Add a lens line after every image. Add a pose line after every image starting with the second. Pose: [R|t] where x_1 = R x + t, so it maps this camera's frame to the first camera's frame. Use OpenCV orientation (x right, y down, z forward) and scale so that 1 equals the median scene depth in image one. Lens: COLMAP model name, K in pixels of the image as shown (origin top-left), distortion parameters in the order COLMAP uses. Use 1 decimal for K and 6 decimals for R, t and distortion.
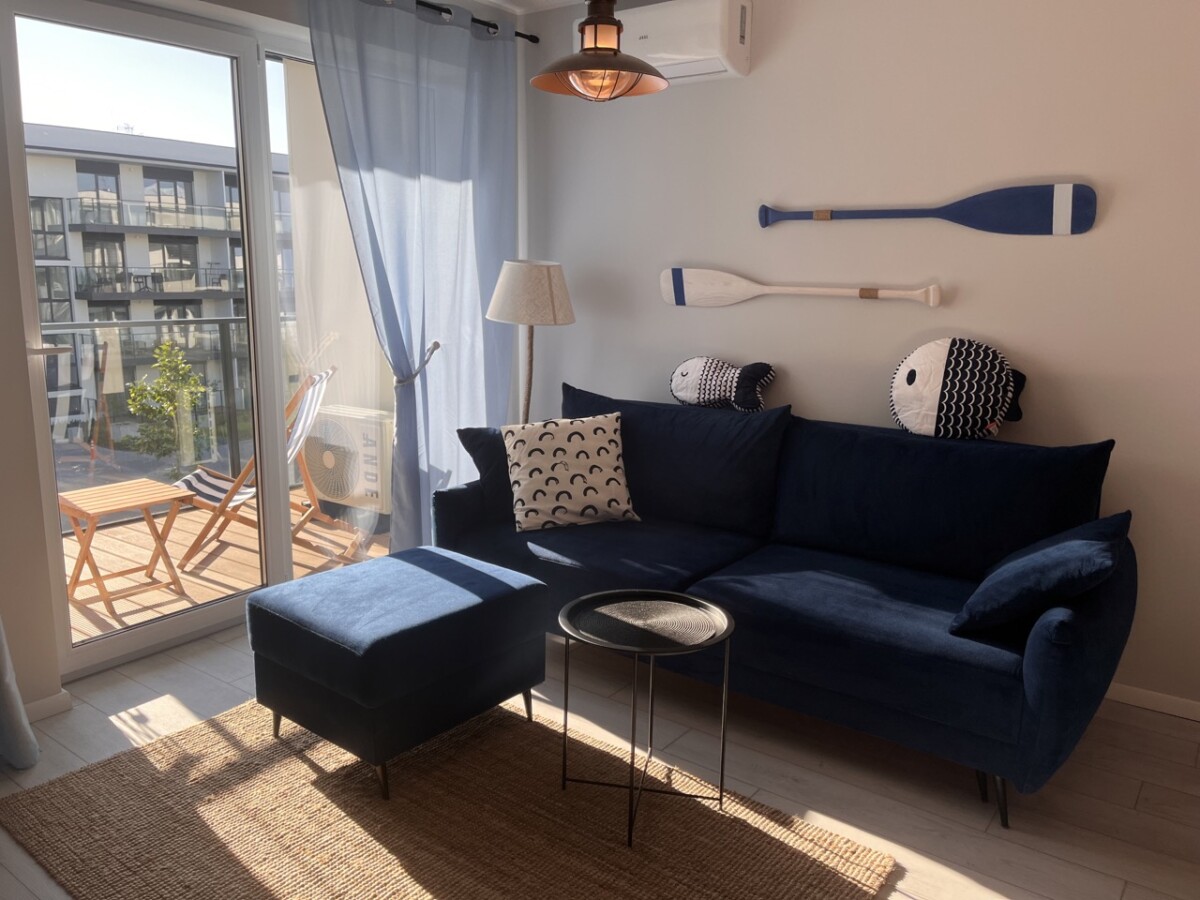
lens RADIAL K [[917.8, 0, 593.1], [0, 917.8, 451.7], [0, 0, 1]] dist [0.057182, -0.093733]
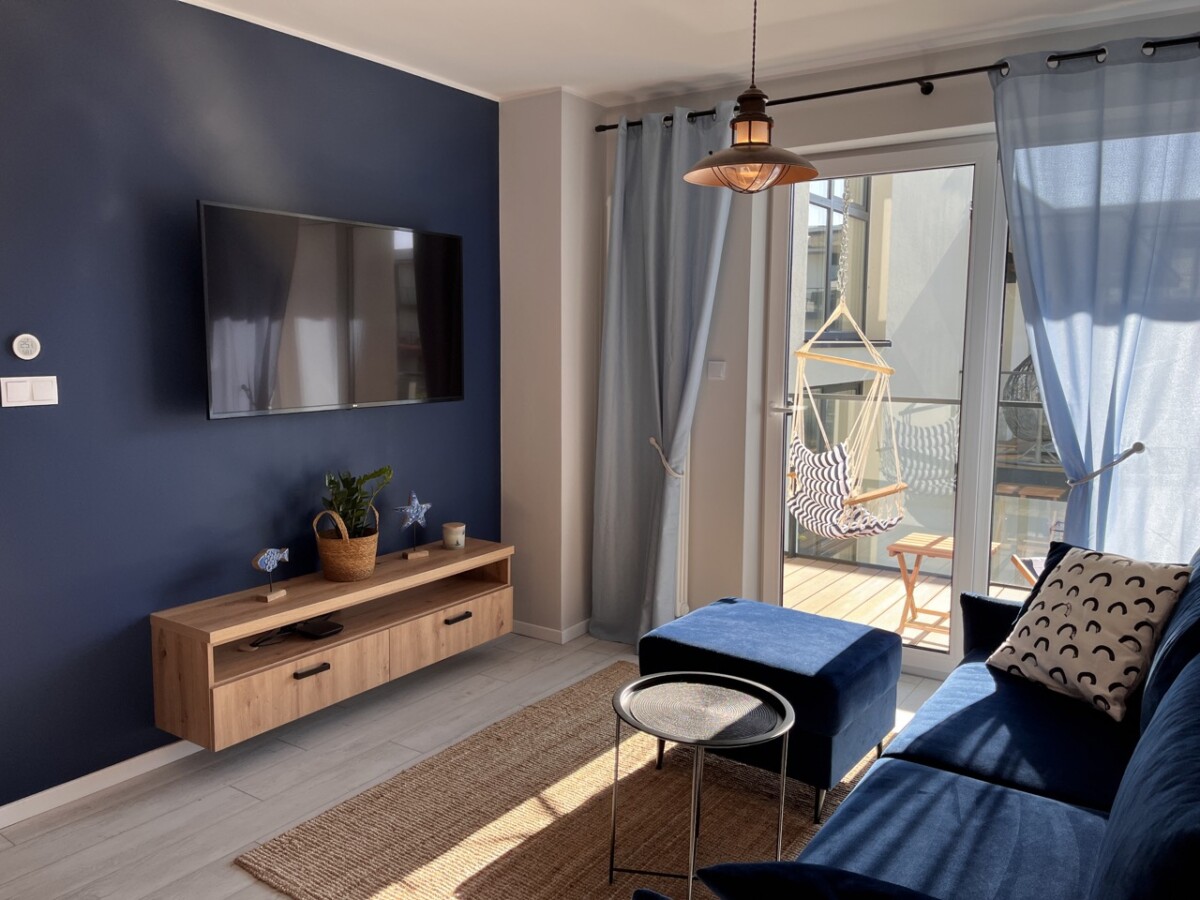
lens RADIAL K [[908.7, 0, 591.9], [0, 908.7, 445.9], [0, 0, 1]] dist [0.079437, -0.095475]
pose [[0.040550, 0.104325, -0.993716, 0.698969], [-0.199865, 0.975281, 0.094234, -0.110290], [0.978984, 0.194788, 0.060399, 0.549213]]
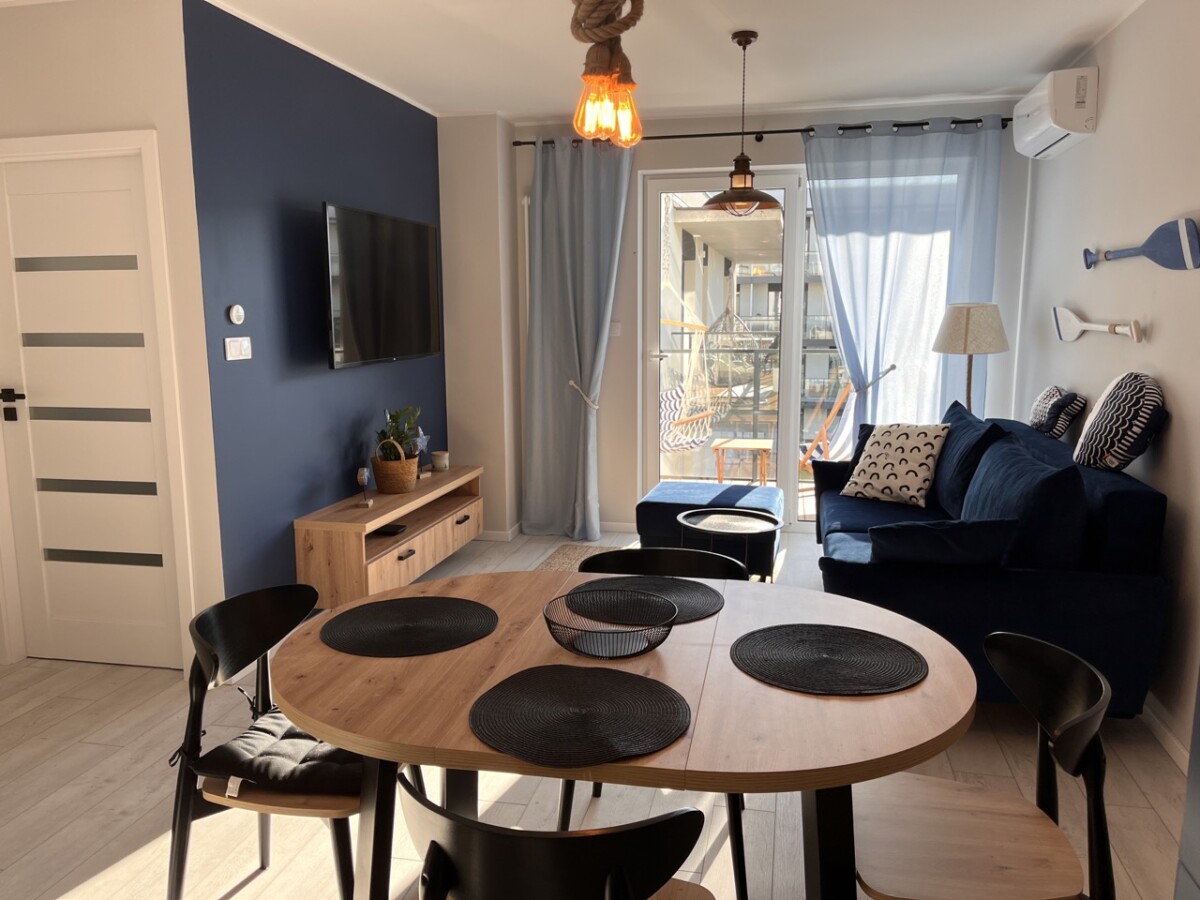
lens RADIAL K [[917.8, 0, 593.1], [0, 917.8, 451.7], [0, 0, 1]] dist [0.057182, -0.093733]
pose [[0.415204, 0.124849, -0.901120, 1.011624], [-0.167062, 0.984157, 0.059378, 0.001038], [0.894257, 0.125889, 0.429484, 0.039034]]
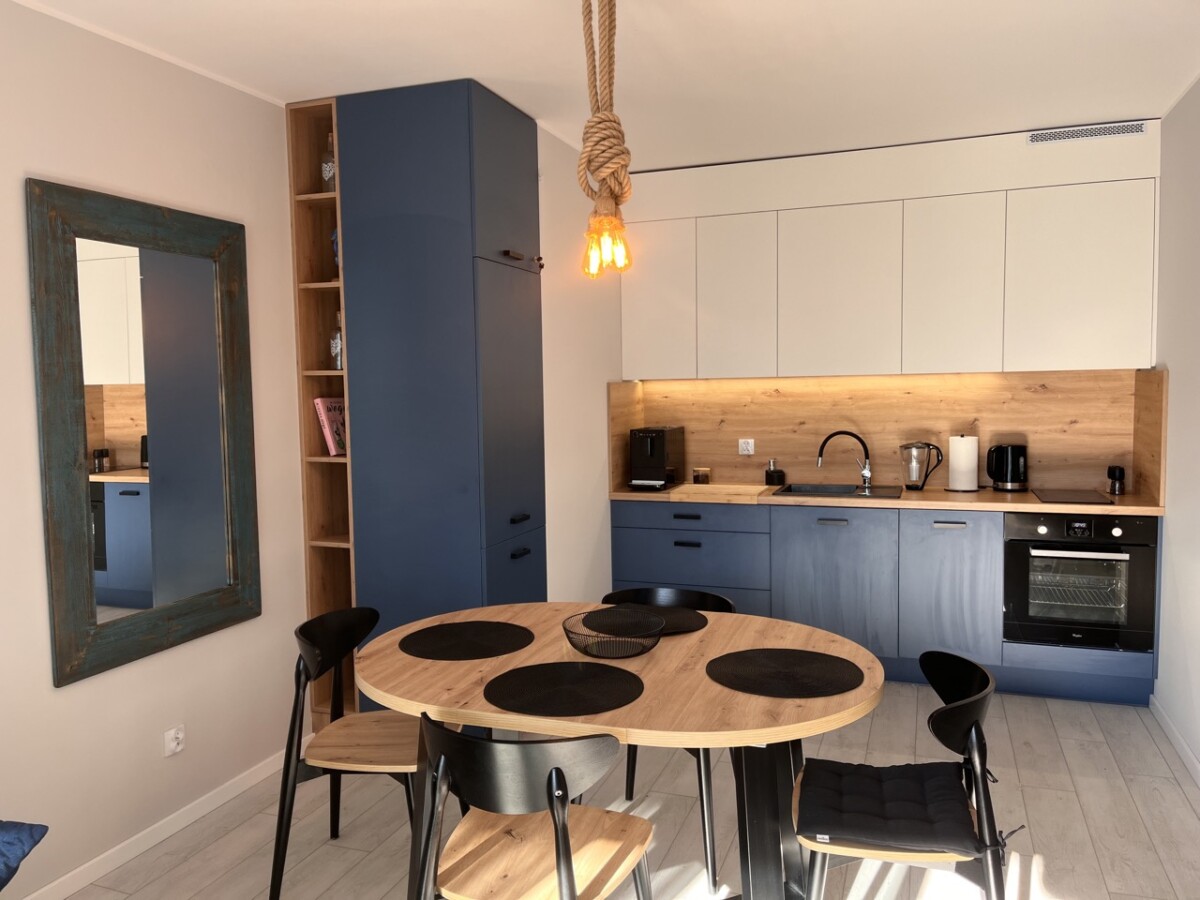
lens RADIAL K [[917.8, 0, 593.1], [0, 917.8, 451.7], [0, 0, 1]] dist [0.057182, -0.093733]
pose [[-0.292316, -0.078599, 0.953086, -0.134535], [0.199734, 0.969620, 0.141222, -0.109291], [-0.935231, 0.231645, -0.267736, 0.471422]]
